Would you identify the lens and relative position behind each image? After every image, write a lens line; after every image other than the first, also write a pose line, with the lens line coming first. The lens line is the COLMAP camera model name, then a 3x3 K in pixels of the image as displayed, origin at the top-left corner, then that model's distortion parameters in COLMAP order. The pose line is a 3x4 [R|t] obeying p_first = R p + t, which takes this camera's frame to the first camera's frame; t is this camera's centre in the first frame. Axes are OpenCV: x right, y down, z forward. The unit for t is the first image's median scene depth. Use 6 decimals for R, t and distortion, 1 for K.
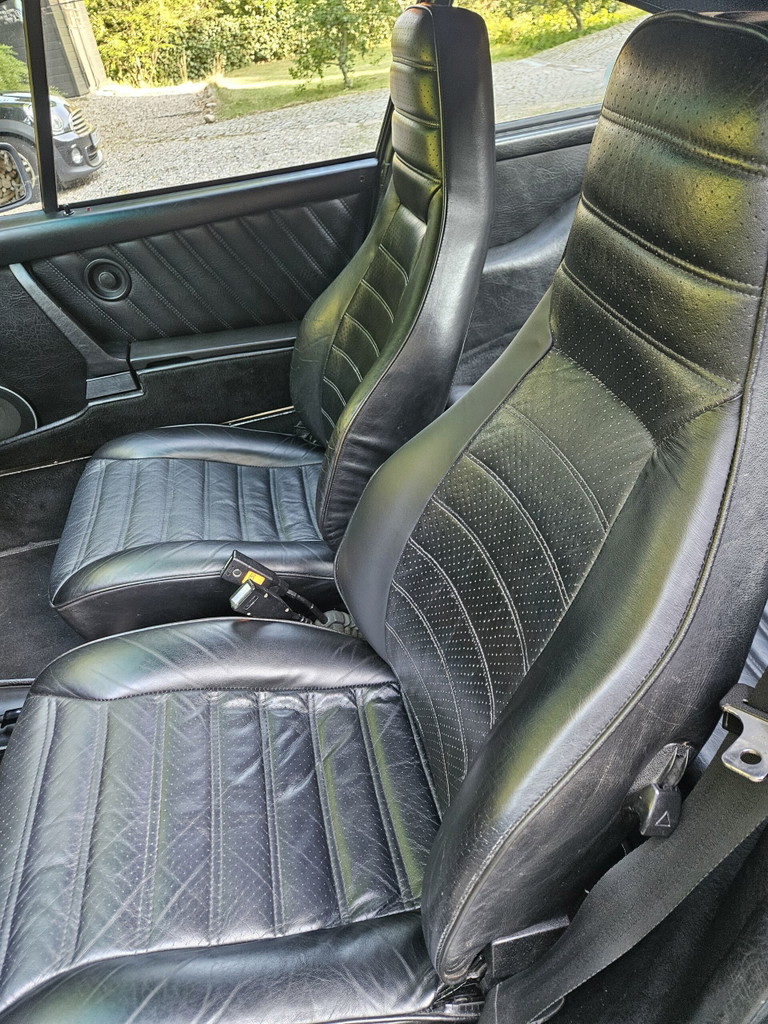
lens RADIAL K [[694.0, 0, 386.2], [0, 694.0, 512.2], [0, 0, 1]] dist [0.054792, -0.043315]
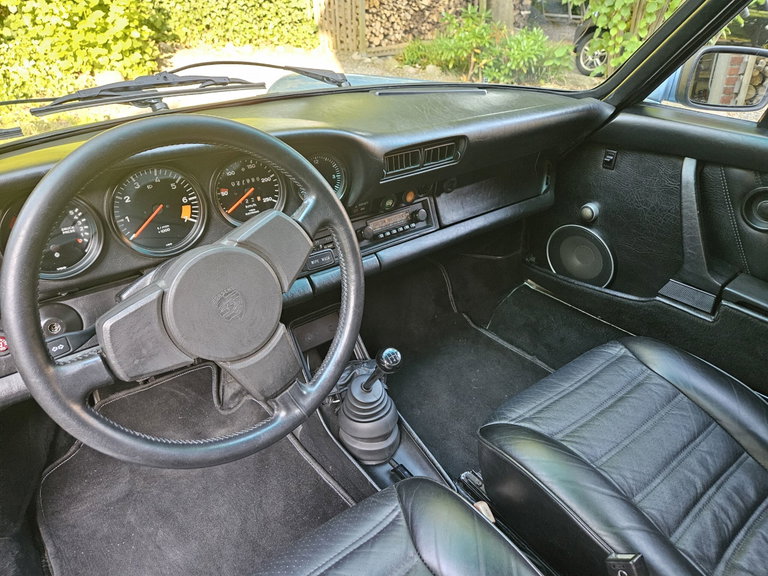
lens RADIAL K [[520.5, 0, 380.6], [0, 520.5, 293.5], [0, 0, 1]] dist [0.054792, -0.043315]
pose [[0.436334, 0.566528, -0.699041, -0.070597], [-0.587902, 0.767636, 0.255157, -0.124333], [0.681163, 0.299634, 0.668009, 0.223758]]
